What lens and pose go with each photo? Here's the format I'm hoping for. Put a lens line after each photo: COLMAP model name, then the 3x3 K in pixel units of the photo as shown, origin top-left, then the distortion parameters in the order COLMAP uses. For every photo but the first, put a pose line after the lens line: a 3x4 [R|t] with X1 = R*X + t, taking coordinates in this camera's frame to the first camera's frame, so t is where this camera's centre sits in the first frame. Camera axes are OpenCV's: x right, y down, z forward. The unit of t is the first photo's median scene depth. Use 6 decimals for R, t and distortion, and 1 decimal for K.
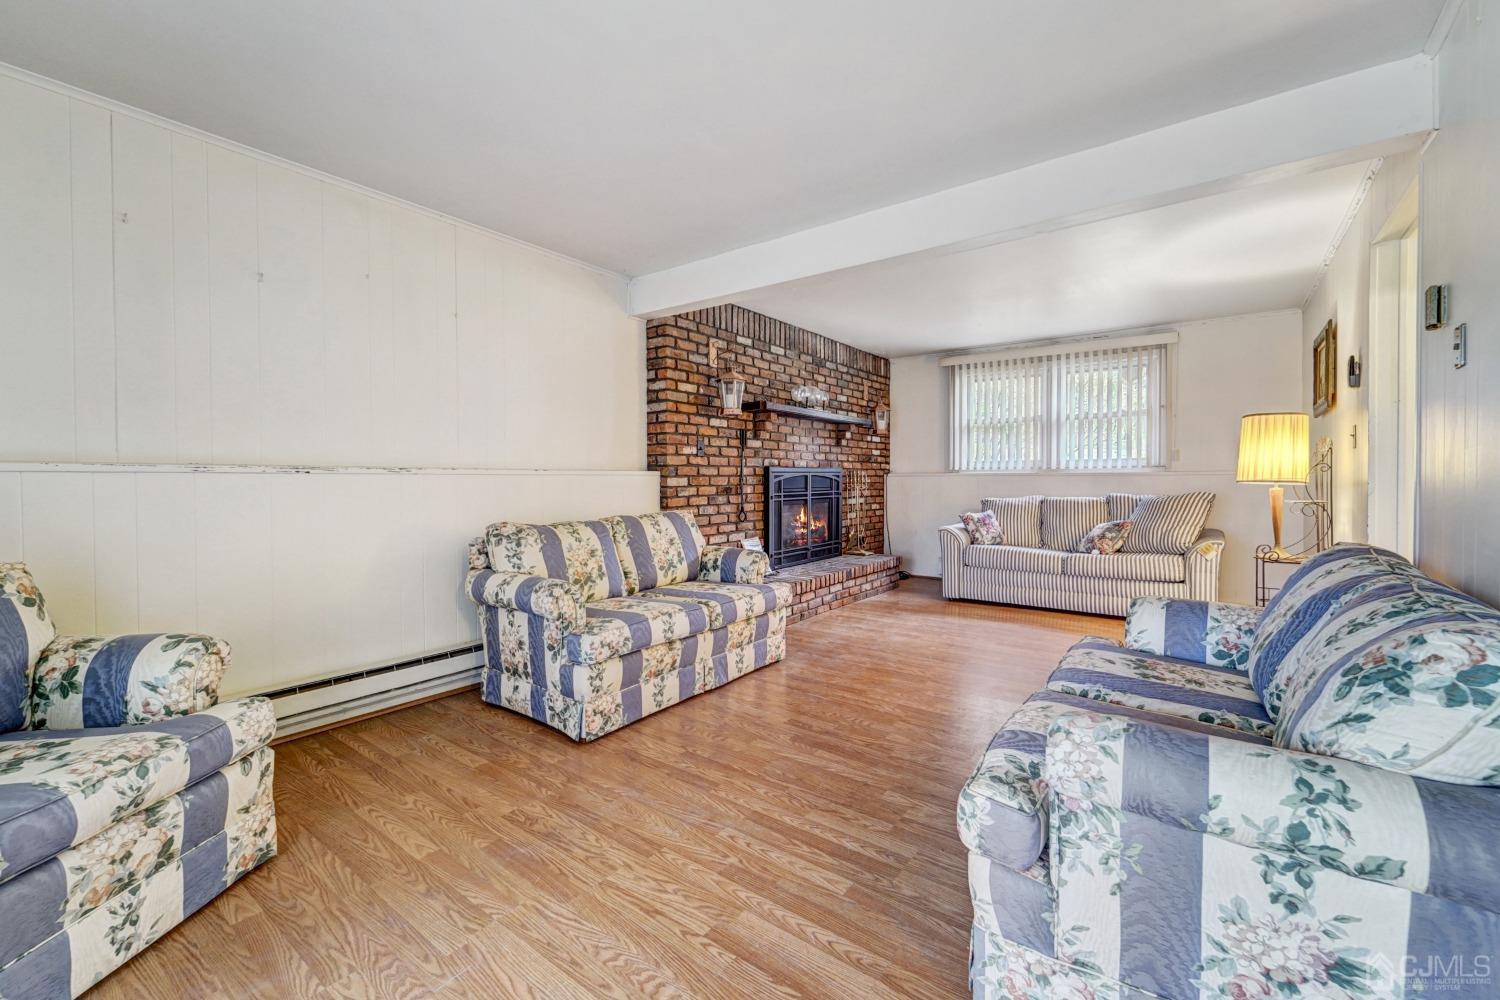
lens RADIAL K [[620.3, 0, 752.1], [0, 620.3, 485.7], [0, 0, 1]] dist [0.000467, 0.000023]
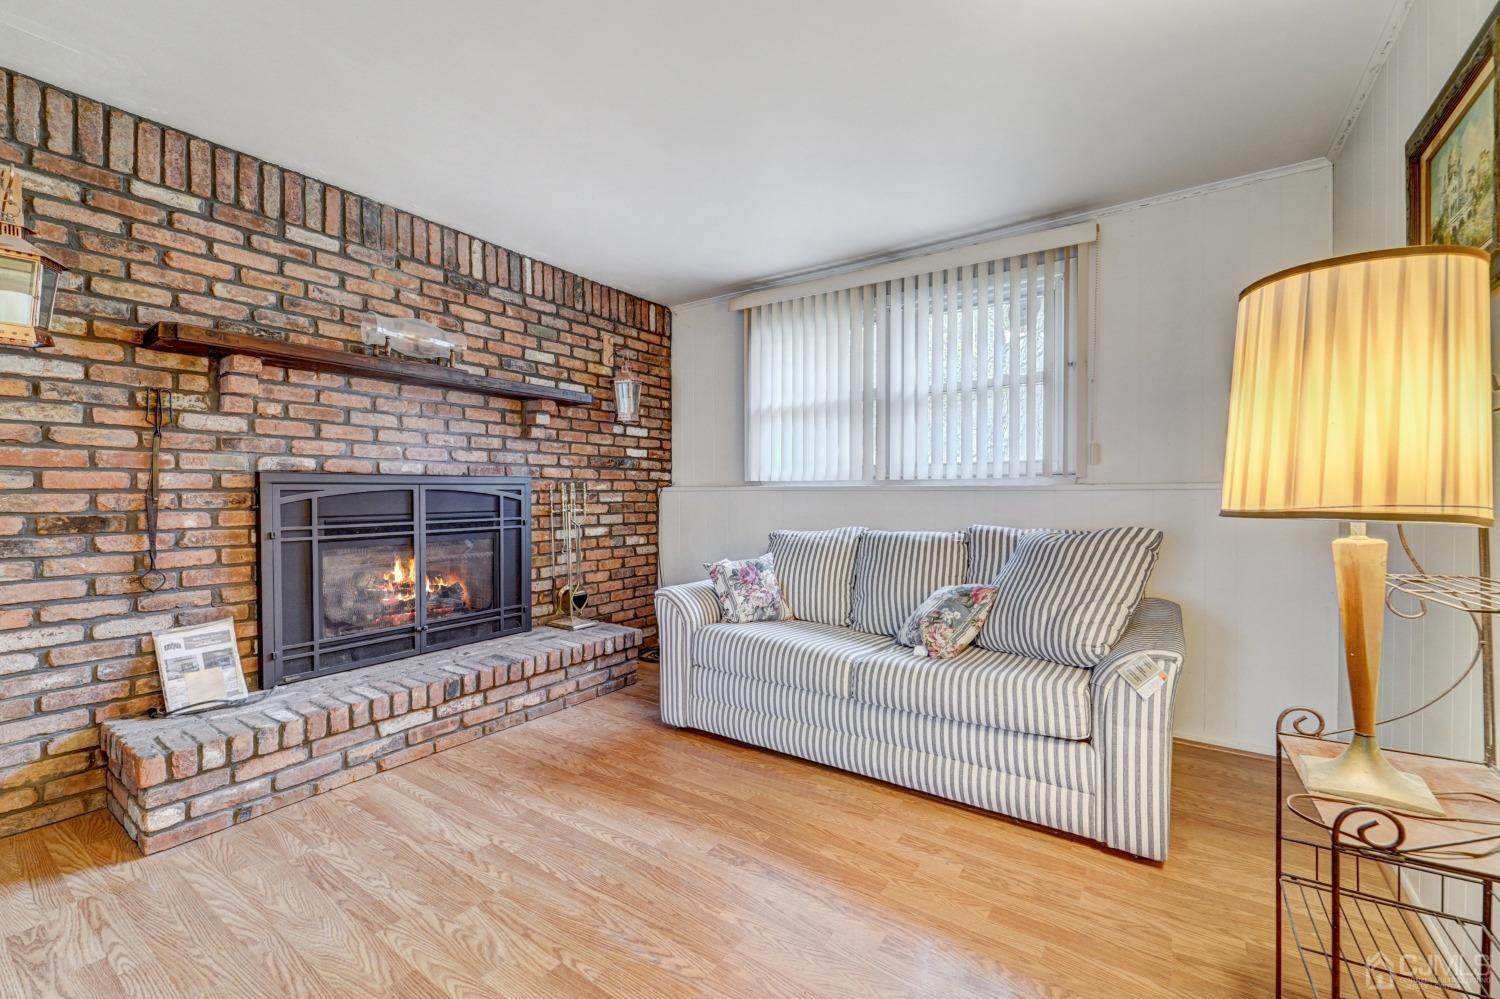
lens RADIAL K [[616.6, 0, 750.0], [0, 616.6, 499.5], [0, 0, 1]] dist [-0.002330, -0.000156]
pose [[0.999089, 0.000545, 0.042664, 0.368366], [-0.000472, 0.999998, -0.001723, -0.008261], [-0.042665, 0.001701, 0.999088, 0.486639]]
